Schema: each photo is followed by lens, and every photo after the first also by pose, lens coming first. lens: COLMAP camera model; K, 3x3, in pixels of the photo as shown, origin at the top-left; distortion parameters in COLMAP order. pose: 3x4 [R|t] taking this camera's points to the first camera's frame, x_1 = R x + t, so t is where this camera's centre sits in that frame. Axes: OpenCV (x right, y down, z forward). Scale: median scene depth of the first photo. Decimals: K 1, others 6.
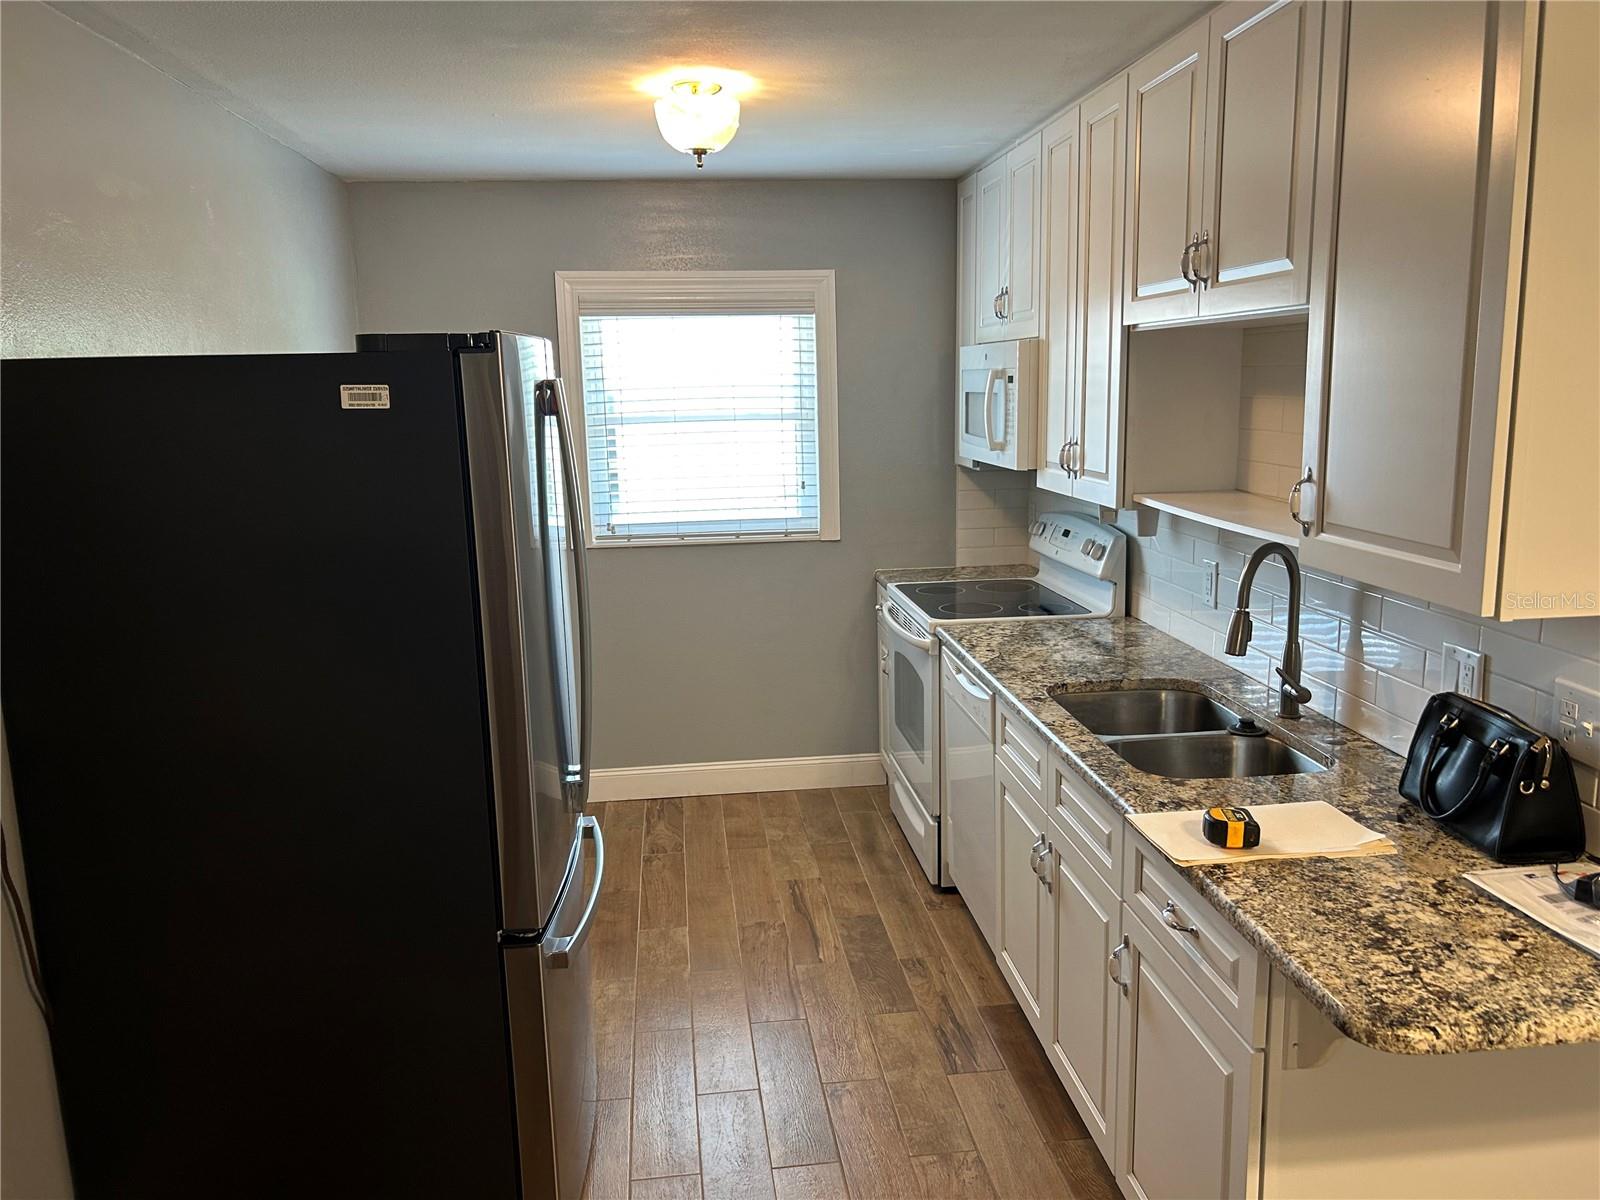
lens RADIAL K [[1215.9, 0, 810.5], [0, 1215.9, 609.3], [0, 0, 1]] dist [0.017535, -0.007440]
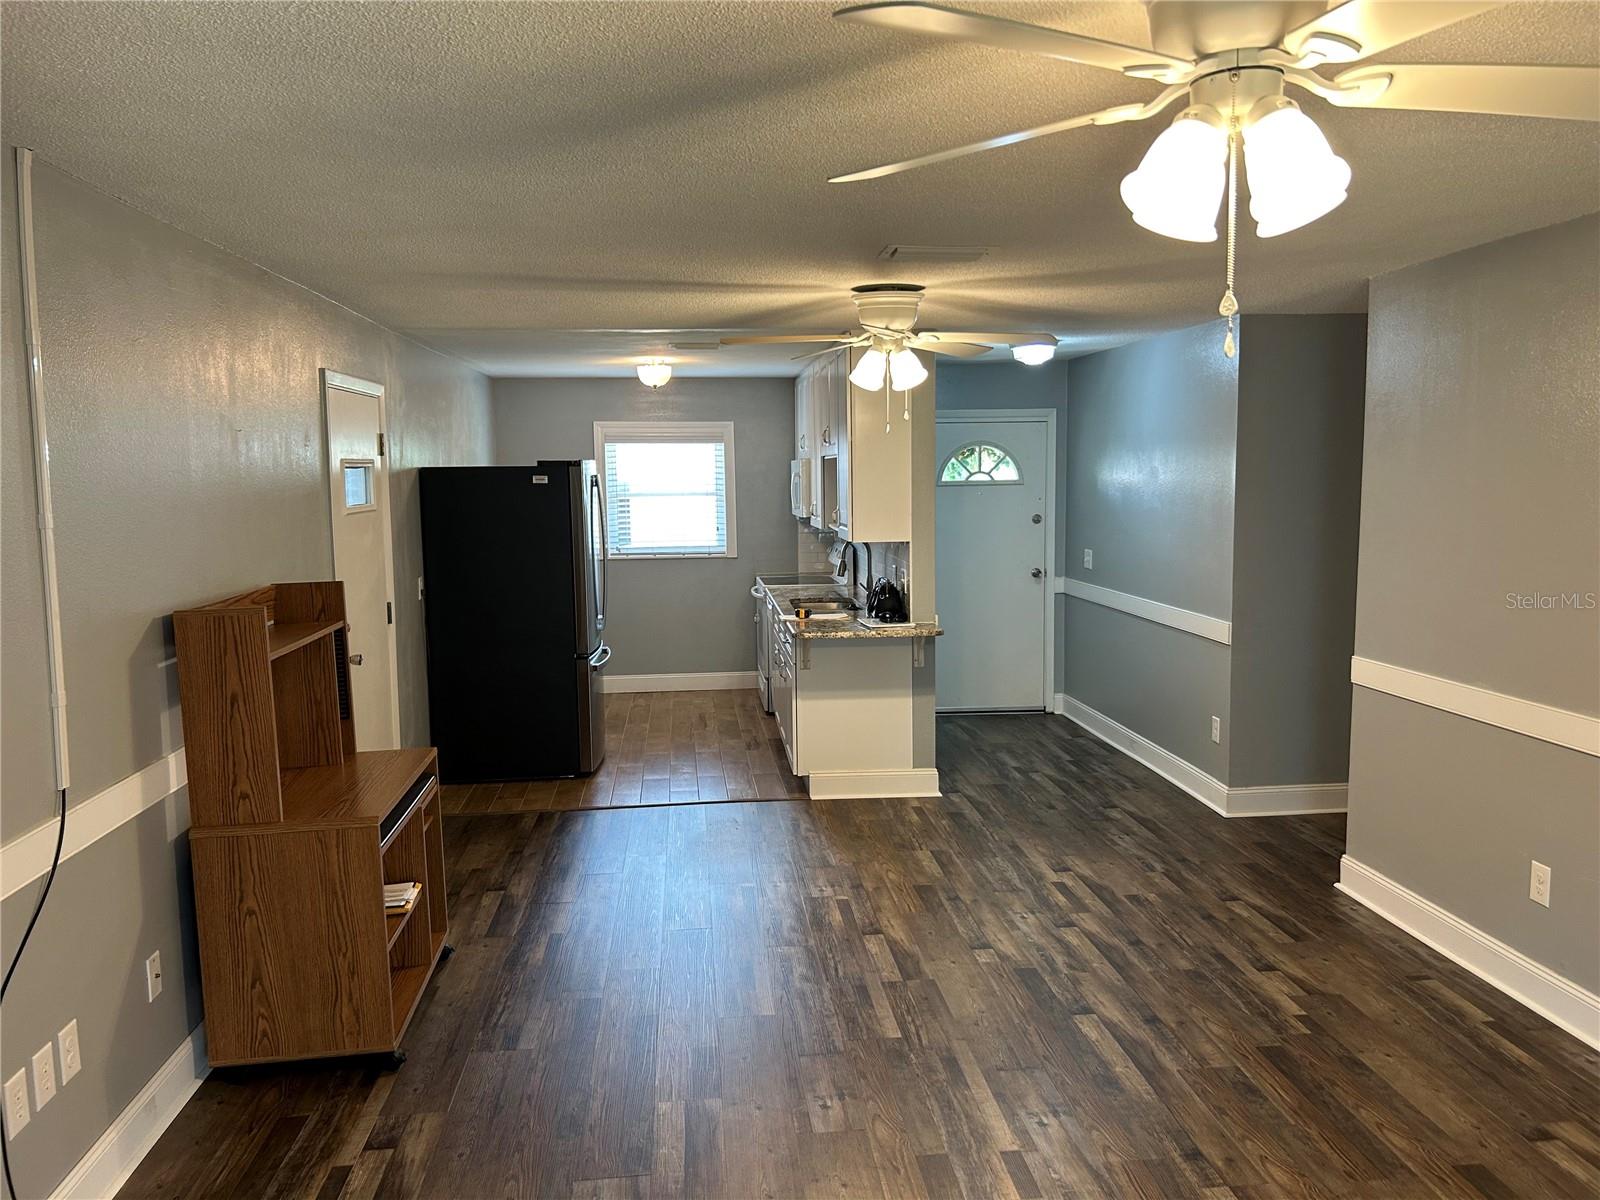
lens RADIAL K [[1215.9, 0, 810.5], [0, 1215.9, 609.3], [0, 0, 1]] dist [0.017535, -0.007440]
pose [[0.999872, 0.008469, -0.013599, 0.180425], [-0.009495, 0.996964, -0.077289, 0.185682], [0.012903, 0.077408, 0.996916, -0.985496]]
